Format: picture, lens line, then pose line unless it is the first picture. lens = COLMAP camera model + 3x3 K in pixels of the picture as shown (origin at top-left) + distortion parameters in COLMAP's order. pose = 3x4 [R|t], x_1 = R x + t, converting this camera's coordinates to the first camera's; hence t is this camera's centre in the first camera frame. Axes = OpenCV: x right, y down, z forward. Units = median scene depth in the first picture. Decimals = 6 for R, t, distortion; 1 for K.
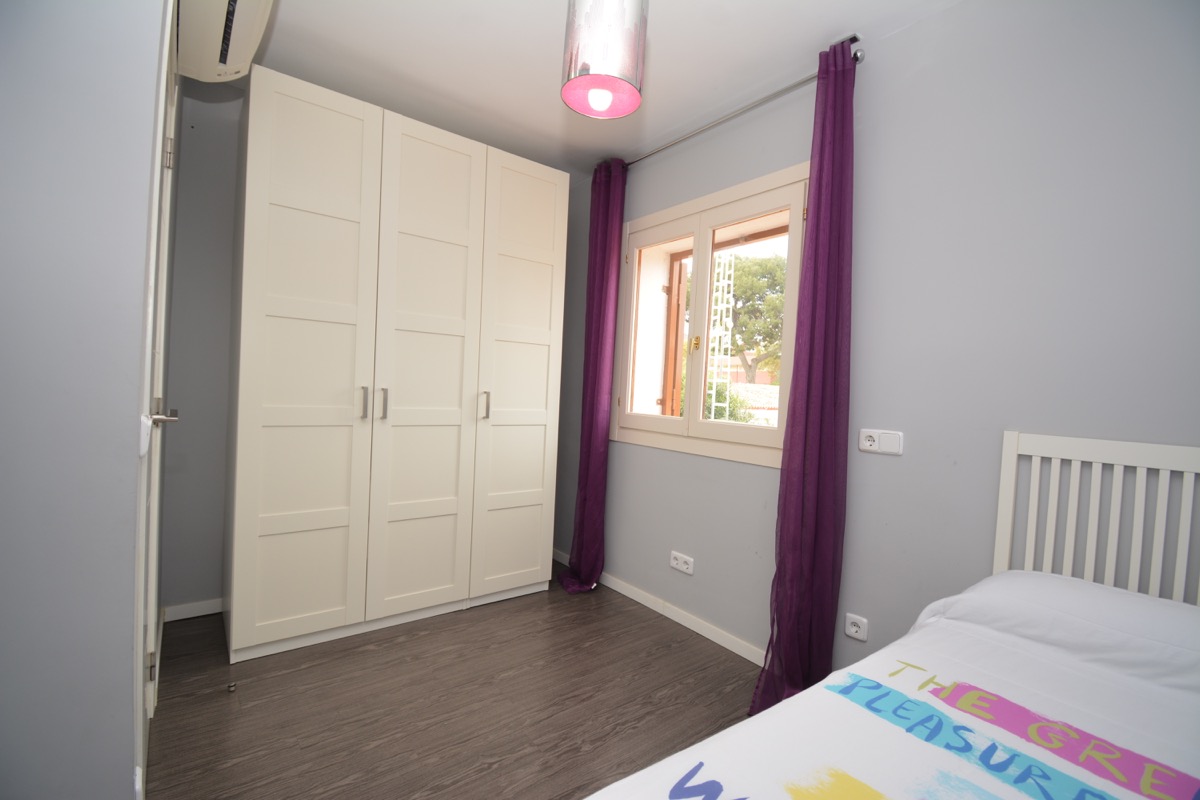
lens RADIAL K [[525.3, 0, 599.5], [0, 525.3, 399.6], [0, 0, 1]] dist [0.013453, -0.020820]
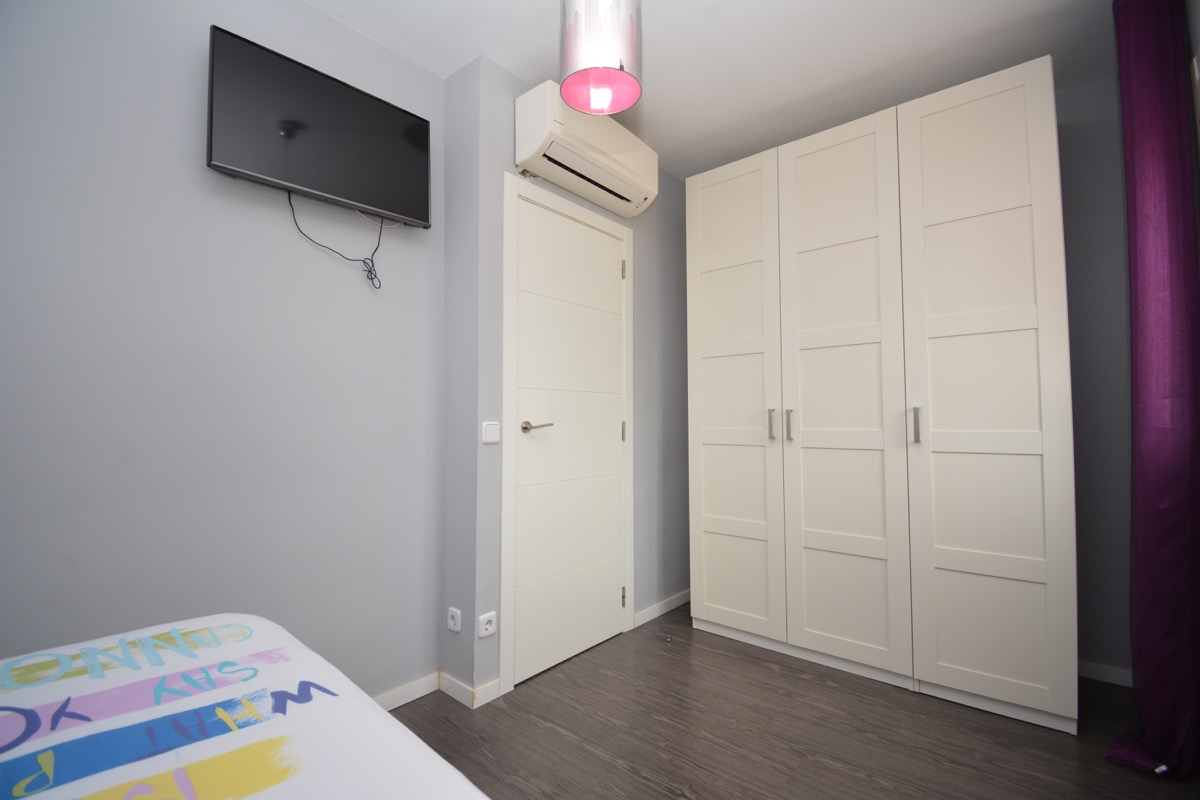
lens RADIAL K [[525.3, 0, 601.7], [0, 525.3, 405.7], [0, 0, 1]] dist [0.013453, -0.020820]
pose [[0.197796, -0.074338, -0.977420, 0.513045], [-0.006073, 0.997008, -0.077057, 0.051733], [0.980224, 0.021177, 0.196752, 0.461799]]
